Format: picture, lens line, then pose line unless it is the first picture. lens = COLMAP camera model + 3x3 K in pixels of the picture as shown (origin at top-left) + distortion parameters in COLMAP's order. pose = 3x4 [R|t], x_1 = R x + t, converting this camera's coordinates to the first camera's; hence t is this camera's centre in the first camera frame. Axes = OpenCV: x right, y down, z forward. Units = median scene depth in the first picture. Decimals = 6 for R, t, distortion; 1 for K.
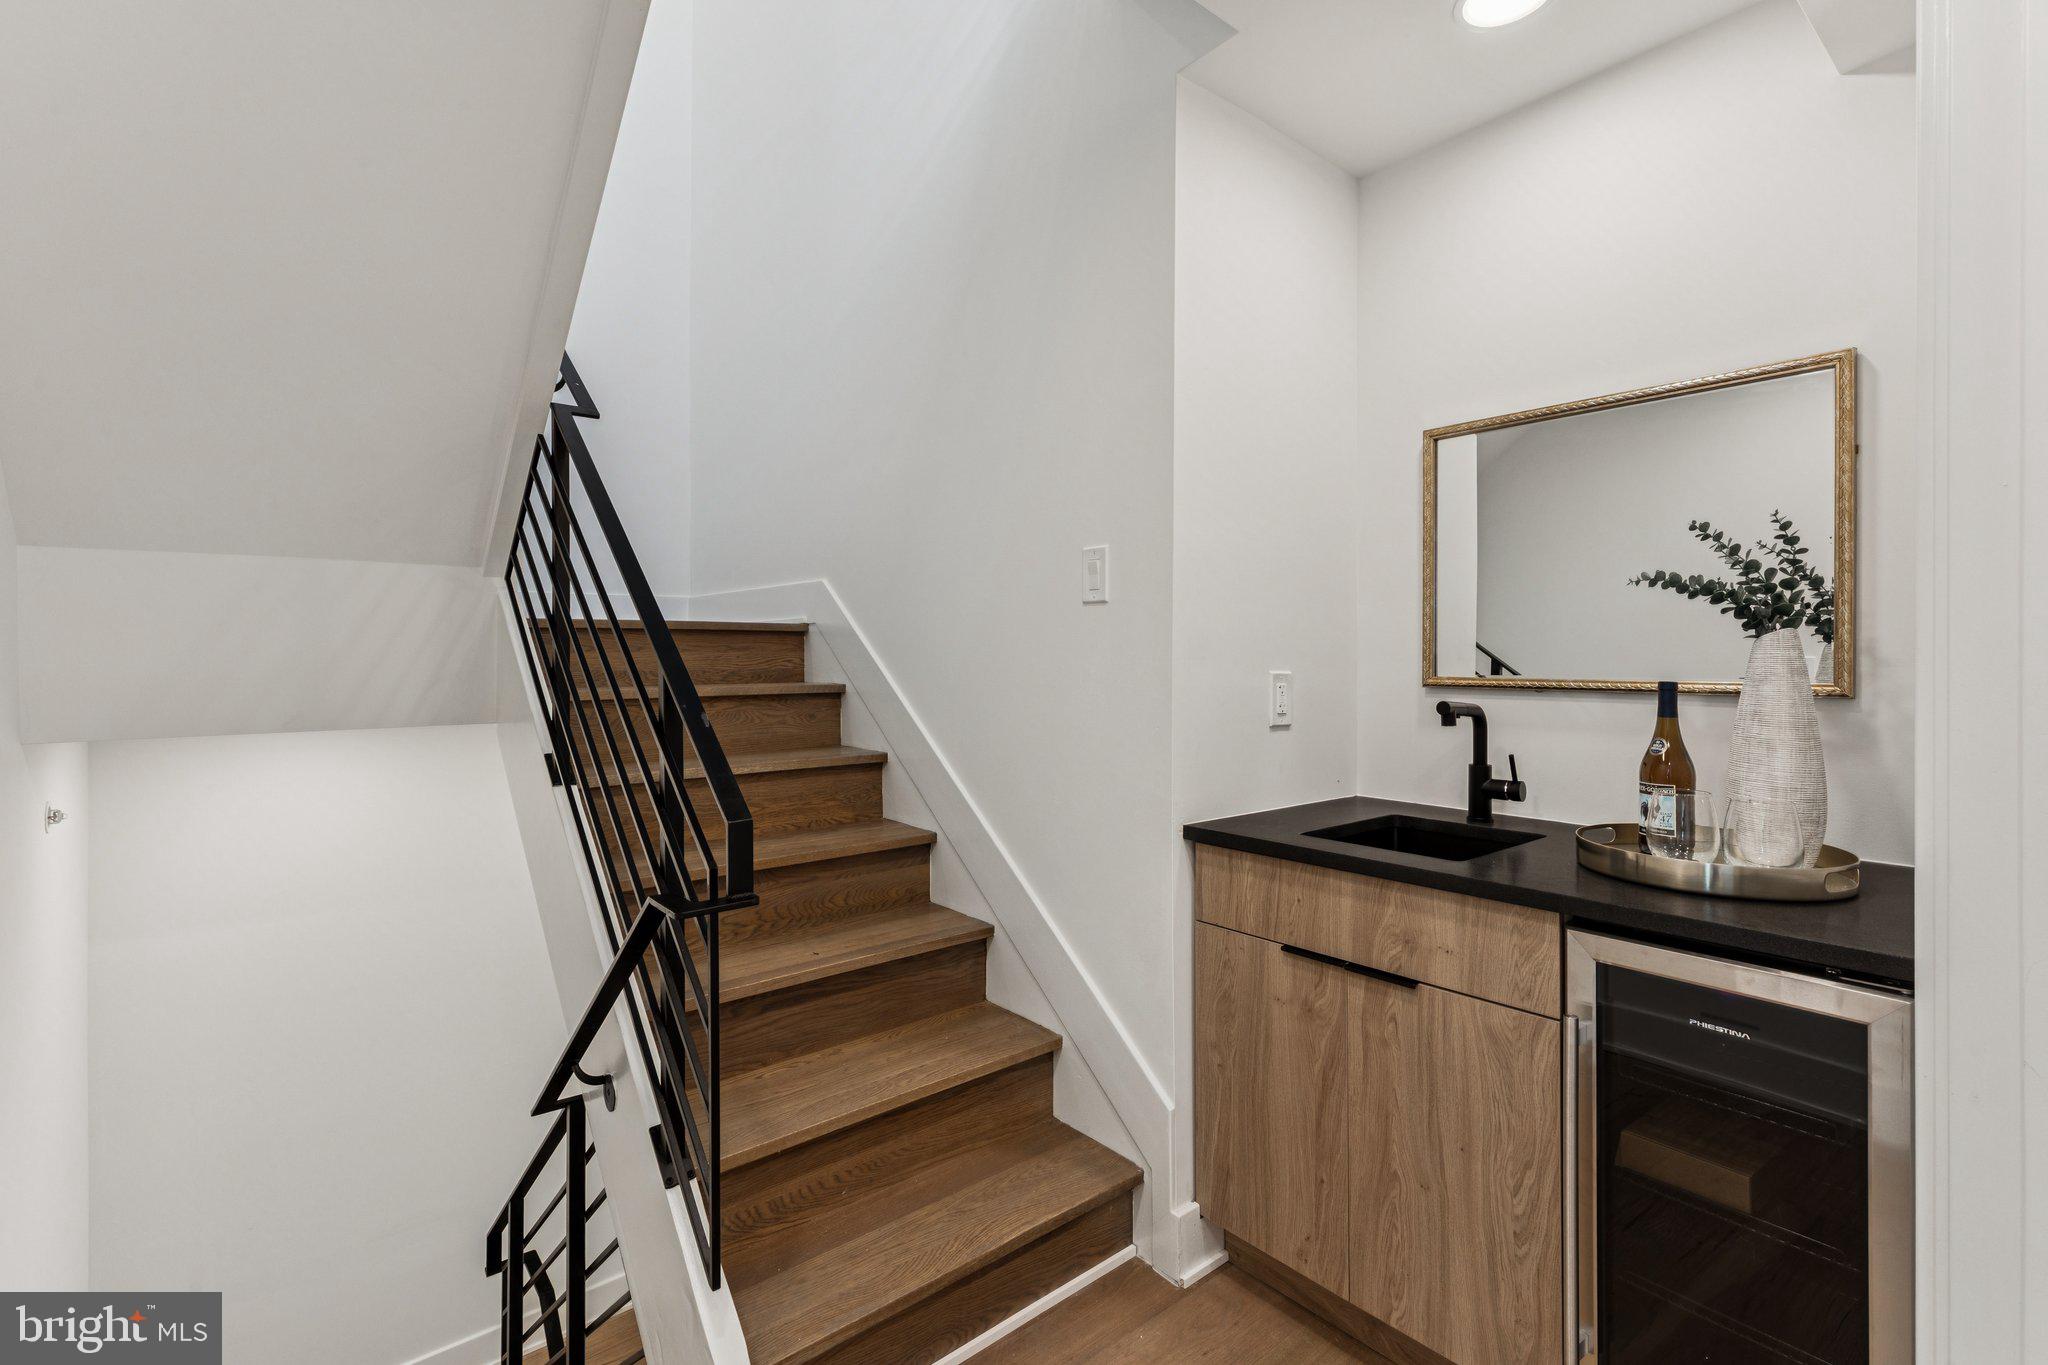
lens RADIAL K [[929.9, 0, 1020.9], [0, 929.9, 666.0], [0, 0, 1]] dist [0.010602, -0.002395]
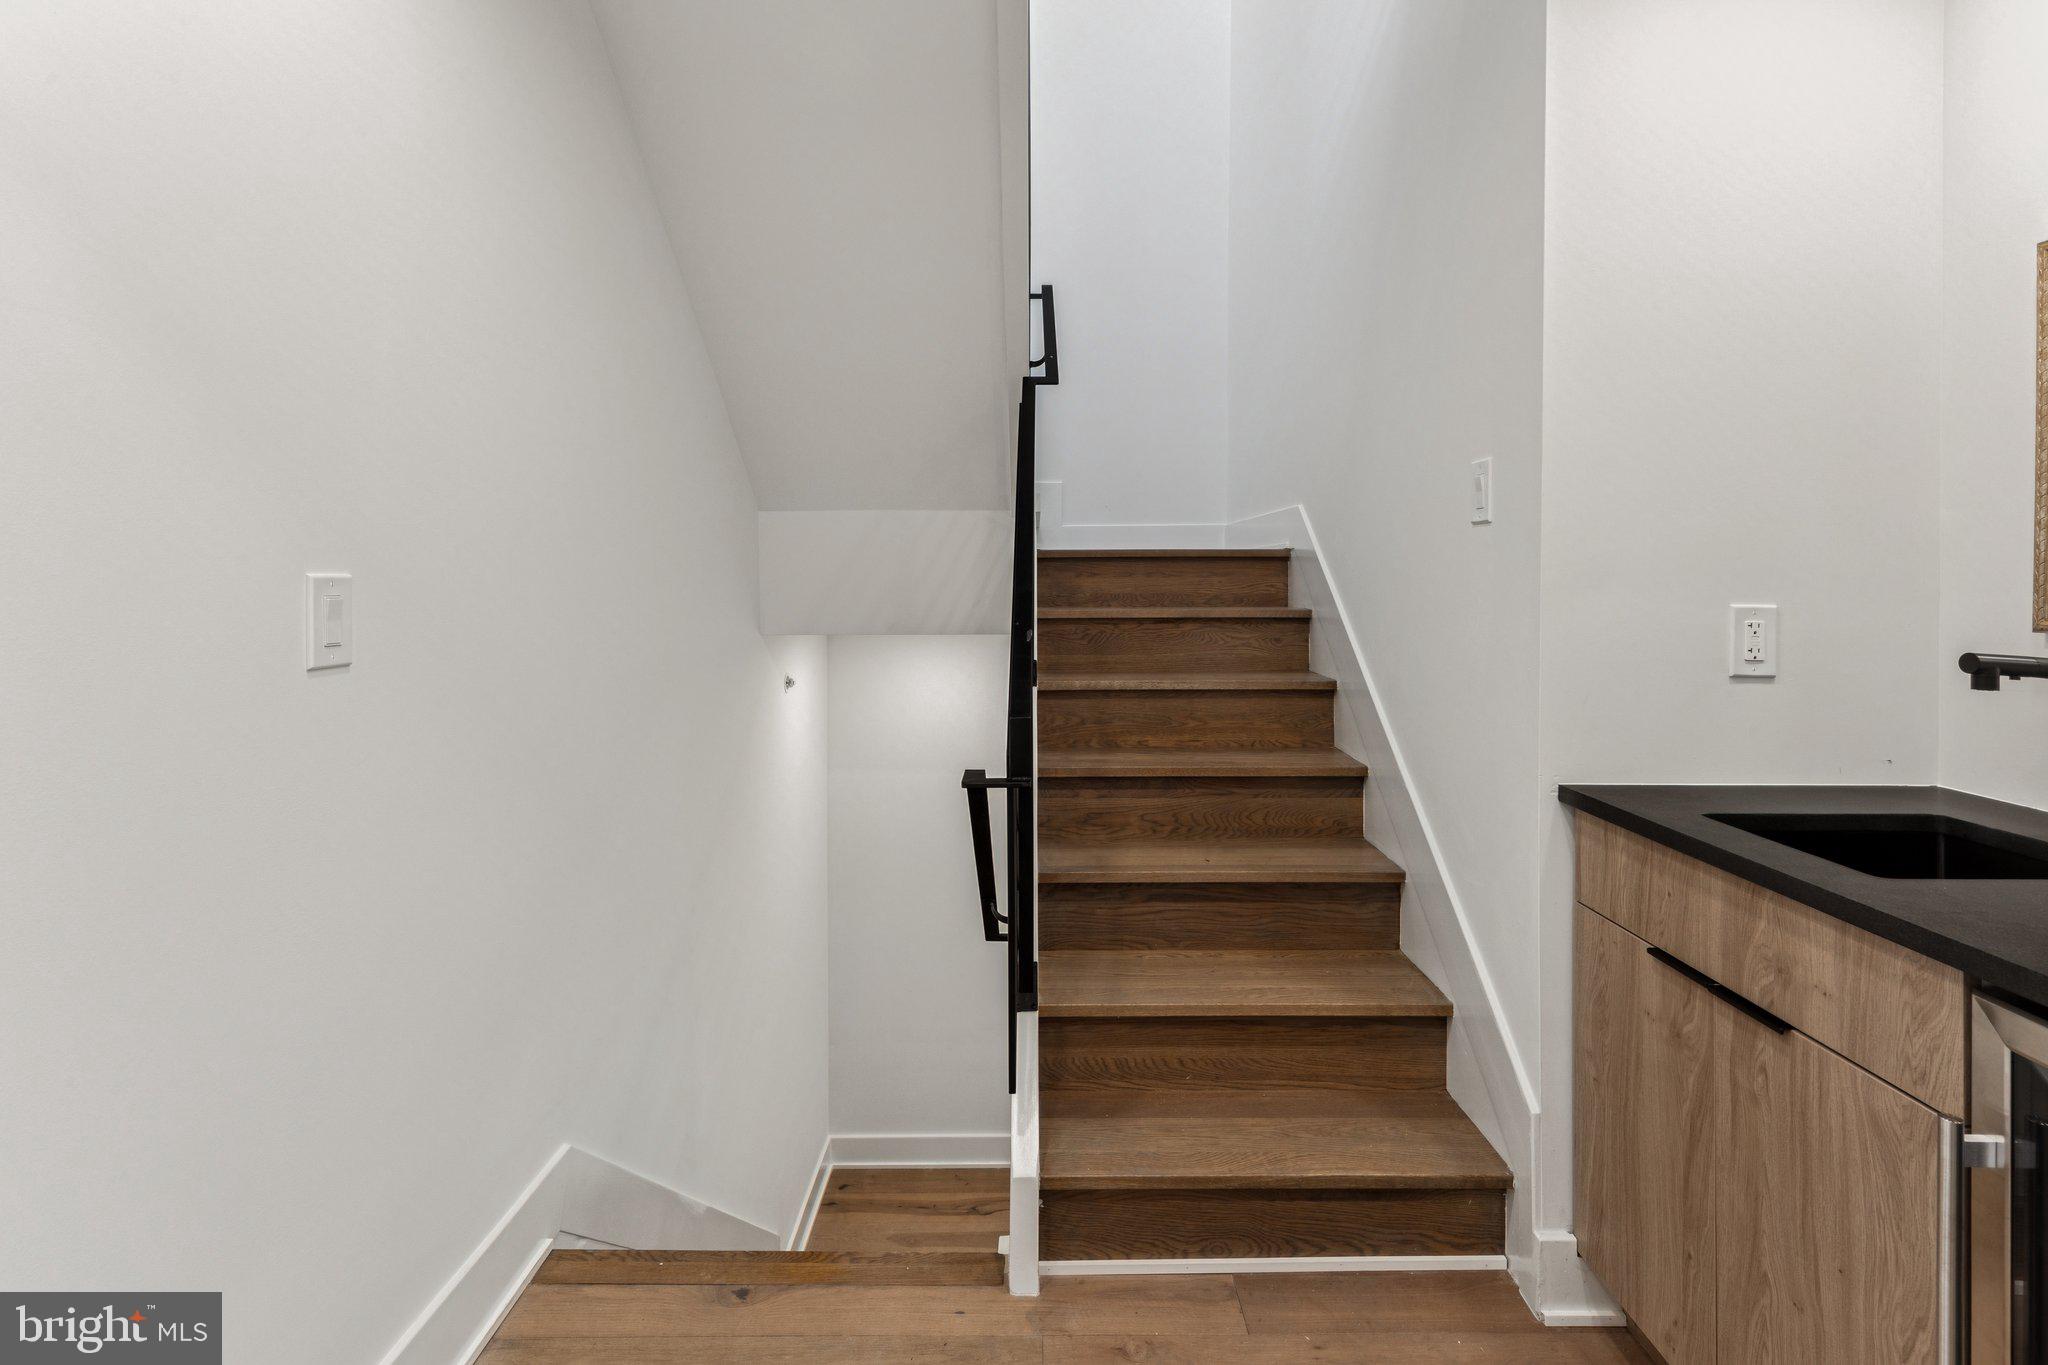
lens RADIAL K [[929.9, 0, 990.2], [0, 929.9, 595.1], [0, 0, 1]] dist [0.010602, -0.002395]
pose [[0.773913, 0.012720, -0.633165, 0.308438], [-0.008626, 0.999917, 0.009544, -0.004599], [0.633234, -0.001924, 0.773958, 0.017314]]
